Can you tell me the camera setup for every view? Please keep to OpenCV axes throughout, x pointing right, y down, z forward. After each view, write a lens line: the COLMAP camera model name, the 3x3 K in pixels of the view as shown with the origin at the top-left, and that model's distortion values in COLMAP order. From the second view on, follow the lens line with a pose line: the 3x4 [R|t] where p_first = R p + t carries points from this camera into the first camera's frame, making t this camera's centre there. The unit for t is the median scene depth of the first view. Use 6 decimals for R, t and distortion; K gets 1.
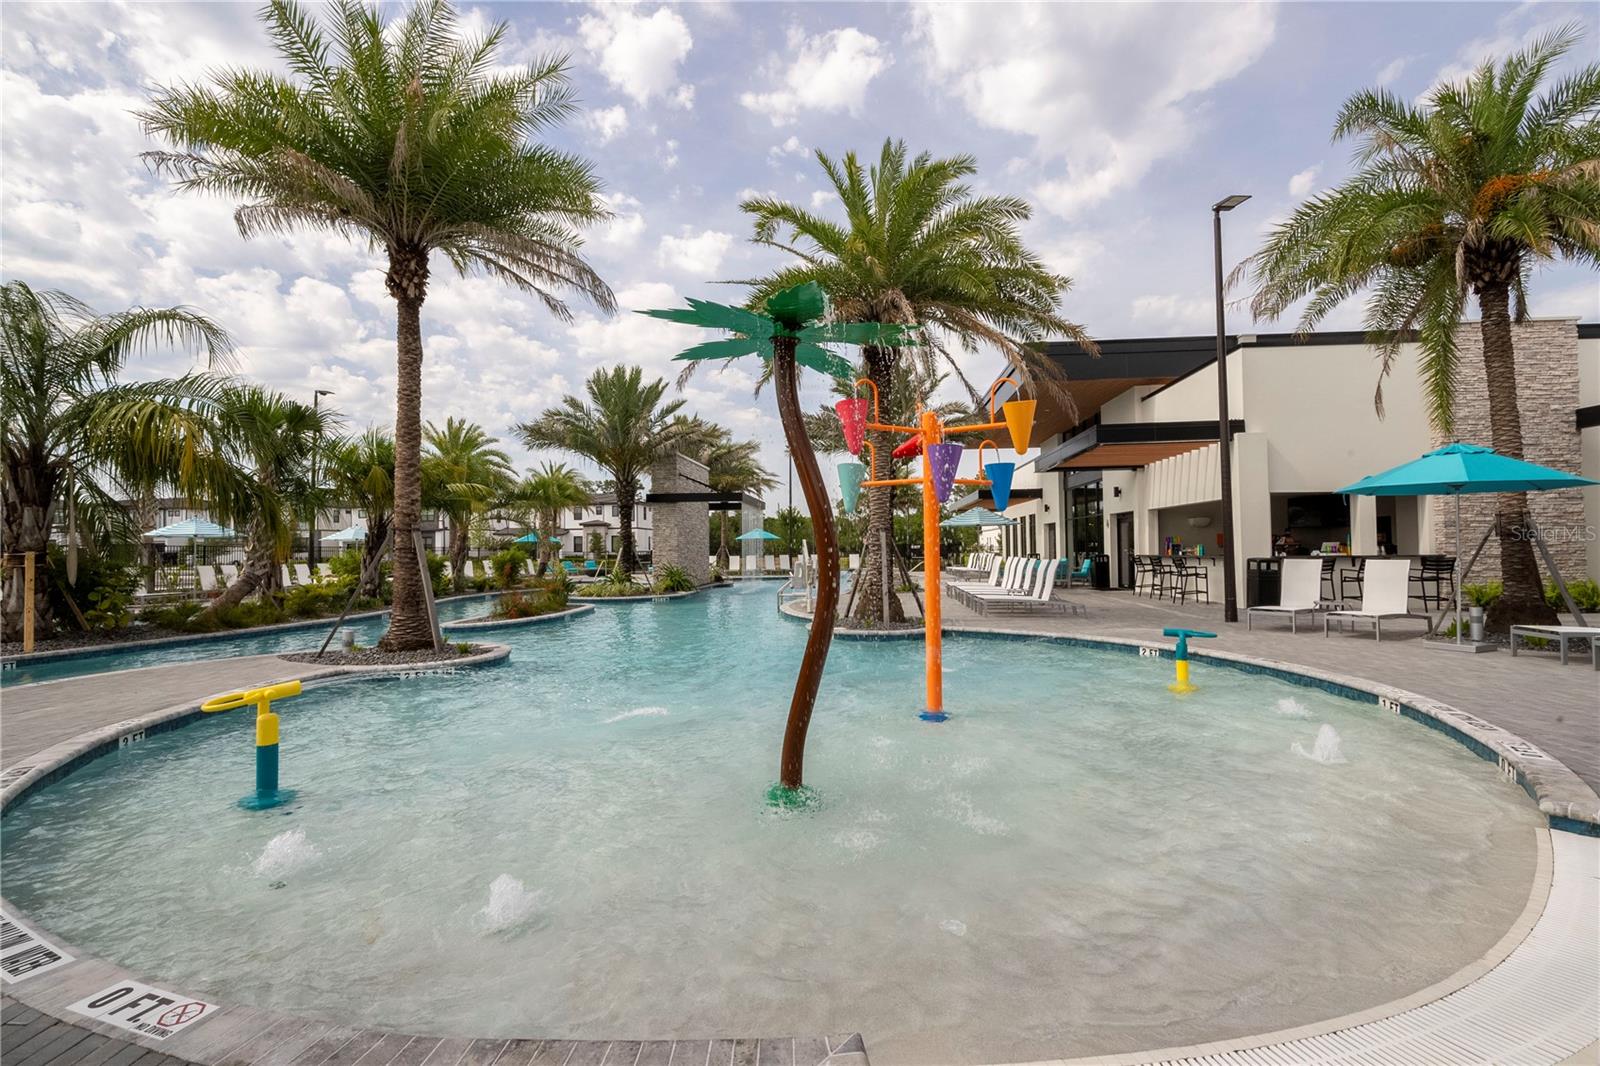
lens RADIAL K [[740.2, 0, 800.0], [0, 740.2, 533.0], [0, 0, 1]] dist [0.005083, 0.000432]
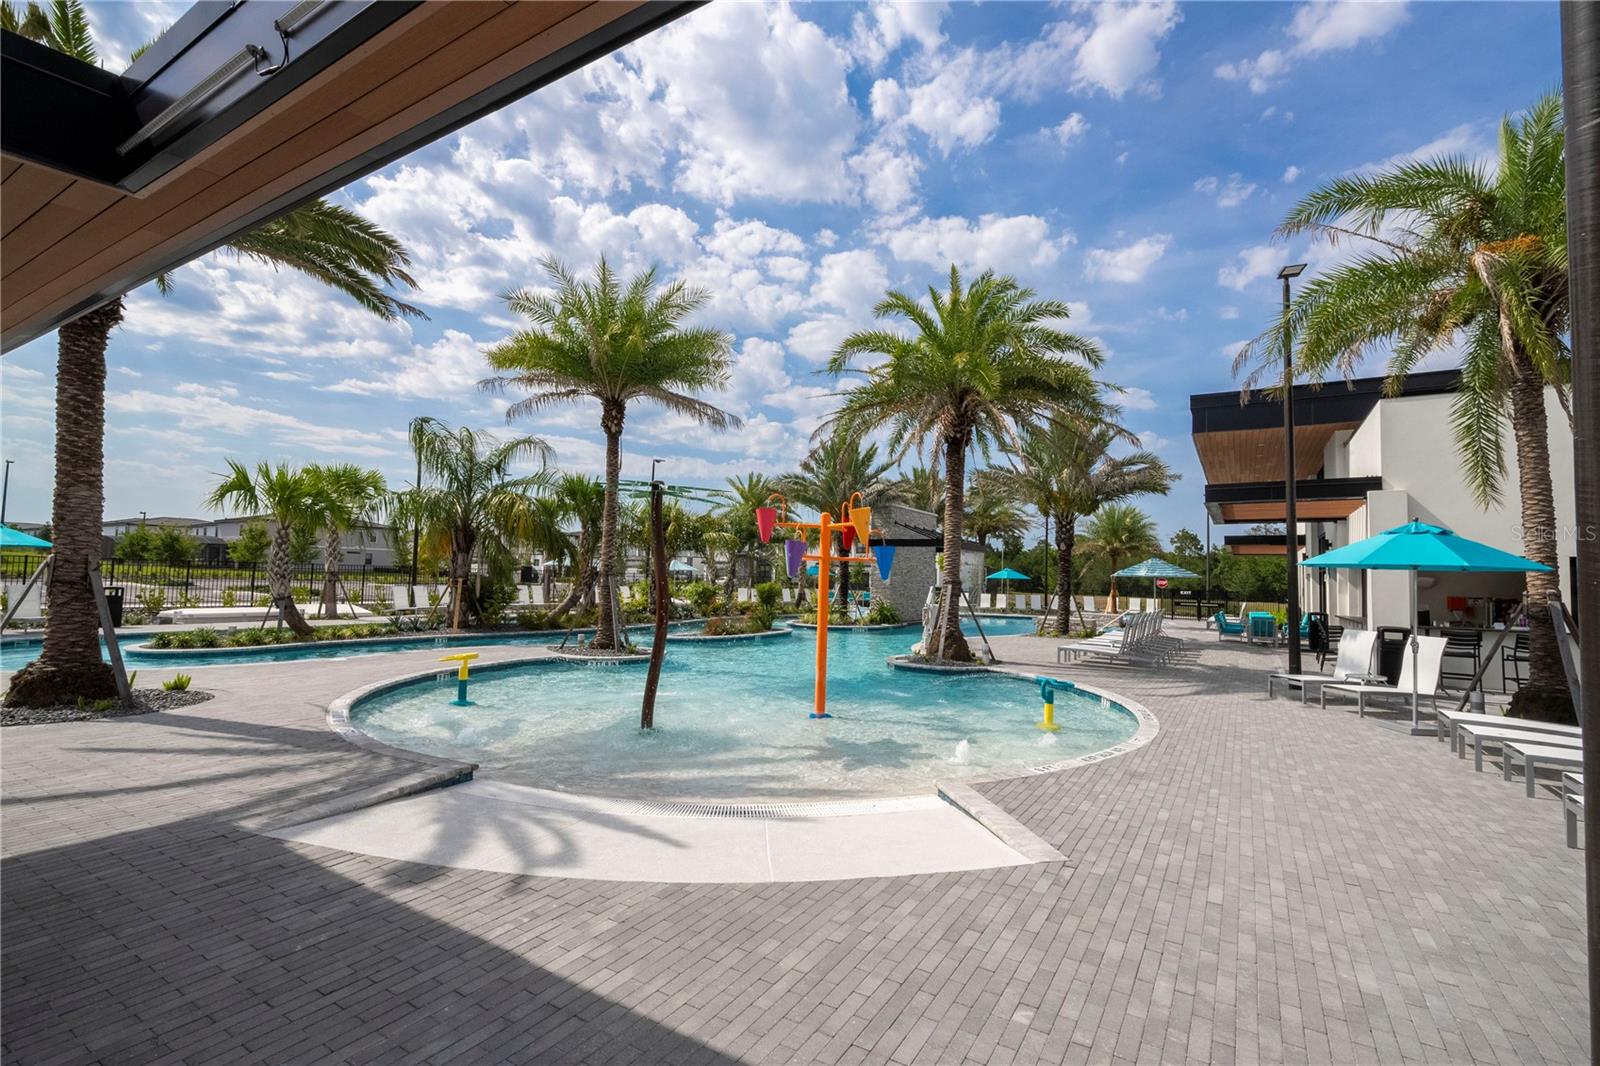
lens RADIAL K [[744.8, 0, 800.0], [0, 744.8, 533.0], [0, 0, 1]] dist [-0.002379, -0.000249]
pose [[0.889225, 0.006833, -0.457418, 0.503771], [-0.024886, 0.999130, -0.033455, -0.042834], [0.456792, 0.041132, 0.888622, -0.222548]]
